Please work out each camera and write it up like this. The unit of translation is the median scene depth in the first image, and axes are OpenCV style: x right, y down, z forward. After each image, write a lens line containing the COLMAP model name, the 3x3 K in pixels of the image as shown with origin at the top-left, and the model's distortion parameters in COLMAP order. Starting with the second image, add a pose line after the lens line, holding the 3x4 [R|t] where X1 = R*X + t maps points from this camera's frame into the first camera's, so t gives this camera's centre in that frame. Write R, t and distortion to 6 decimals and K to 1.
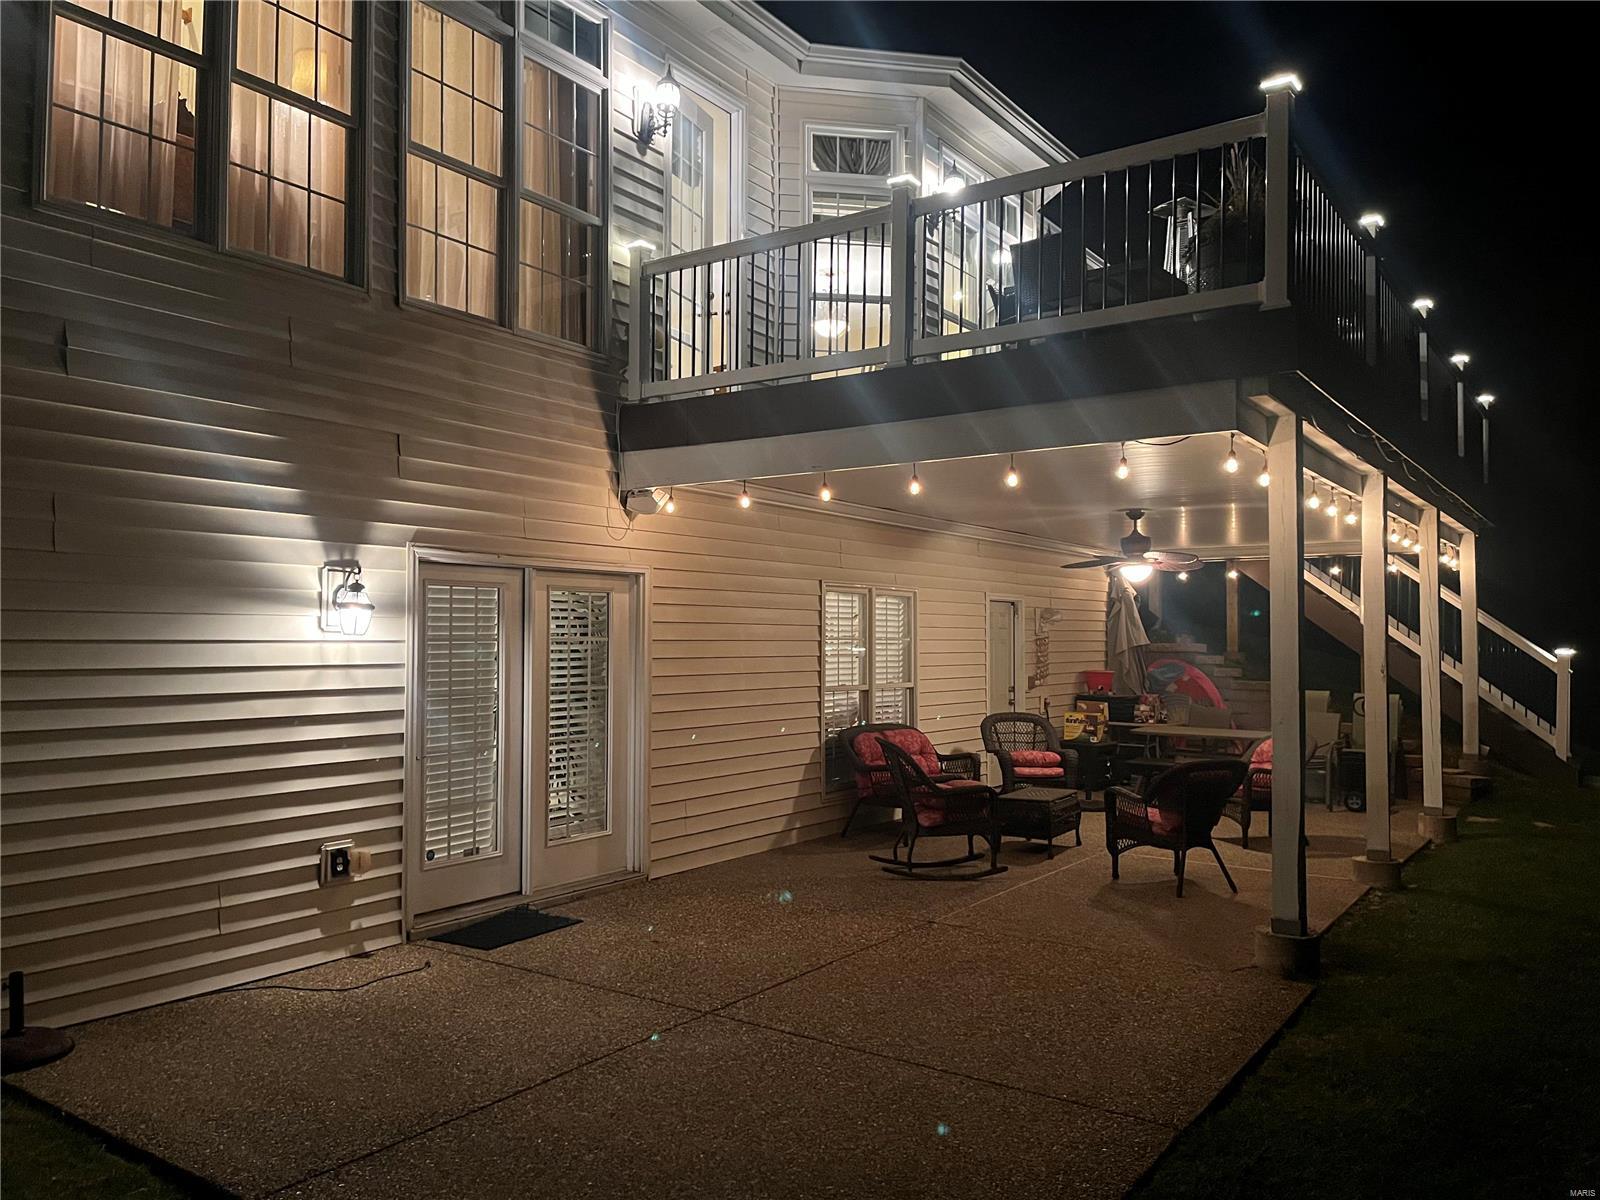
lens RADIAL K [[1188.4, 0, 800.4], [0, 1188.4, 601.7], [0, 0, 1]] dist [0.046033, -0.081299]
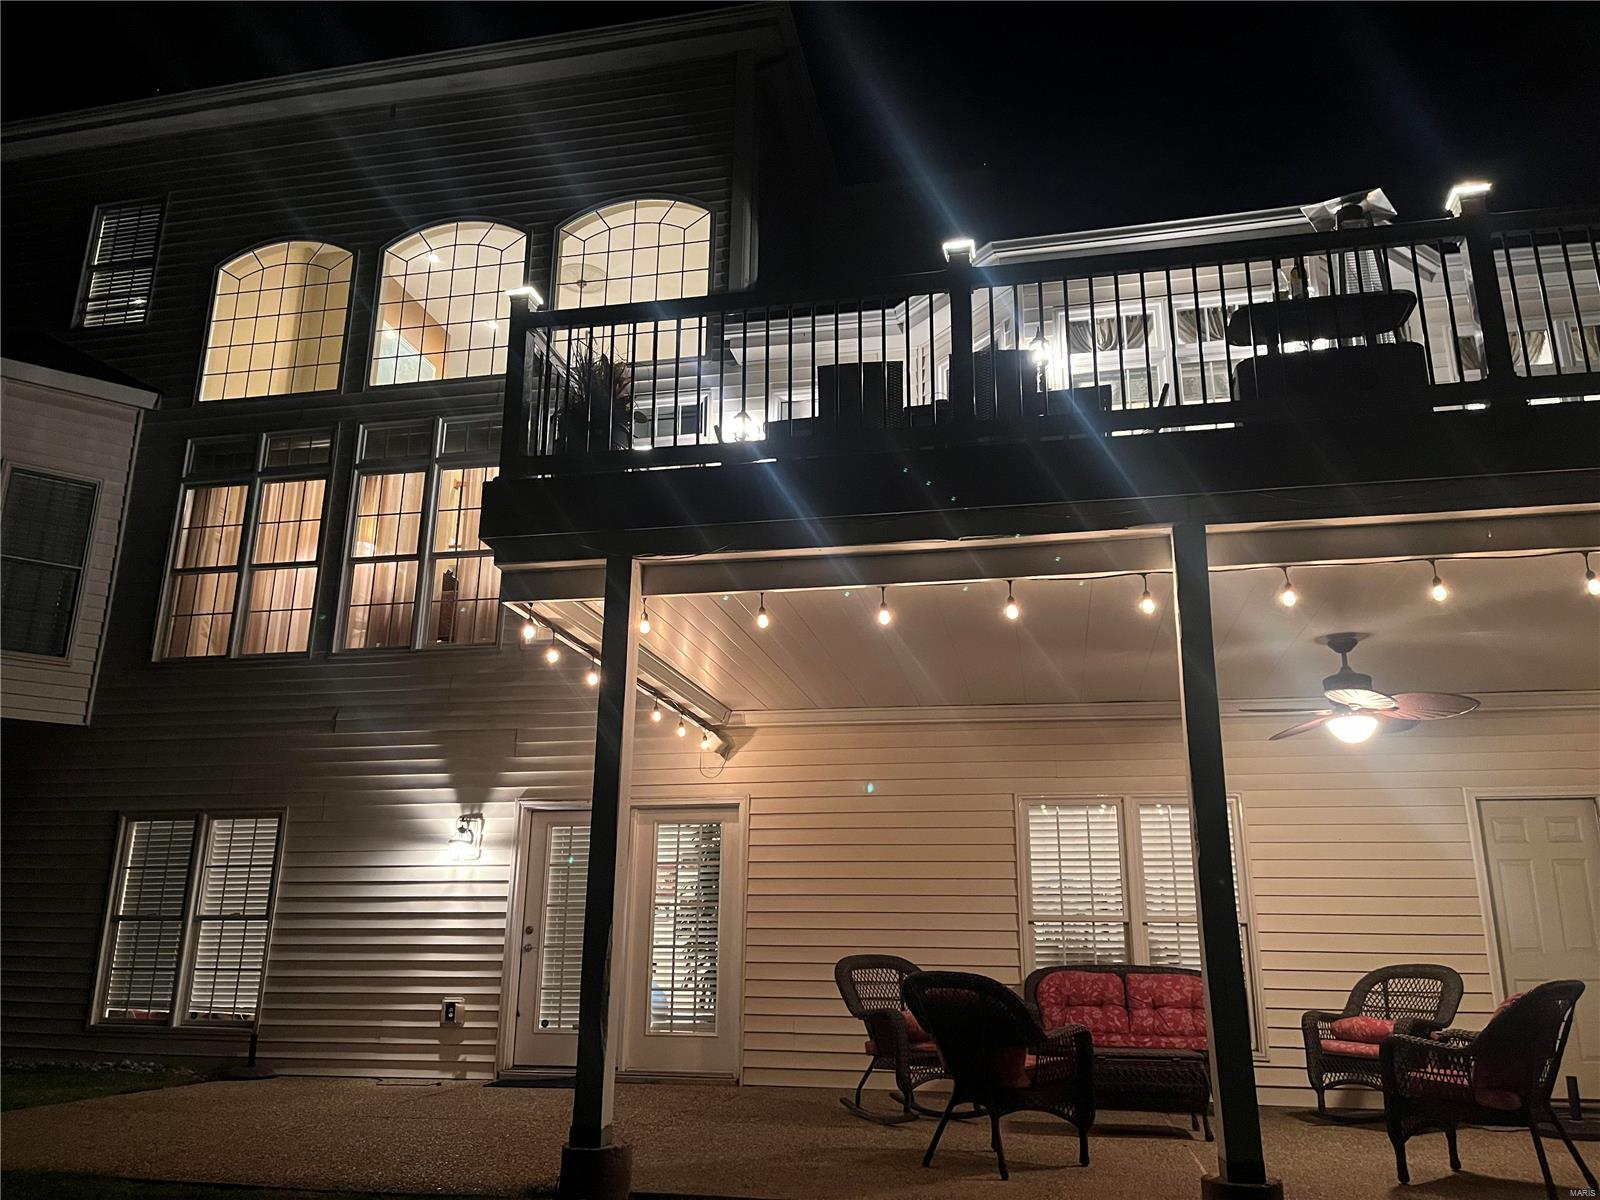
lens RADIAL K [[1188.4, 0, 800.8], [0, 1188.4, 606.9], [0, 0, 1]] dist [0.046033, -0.081299]
pose [[0.395438, -0.261431, -0.880501, 1.271956], [0.022439, 0.961101, -0.275285, 0.148802], [0.918219, 0.089101, 0.385922, 0.760340]]
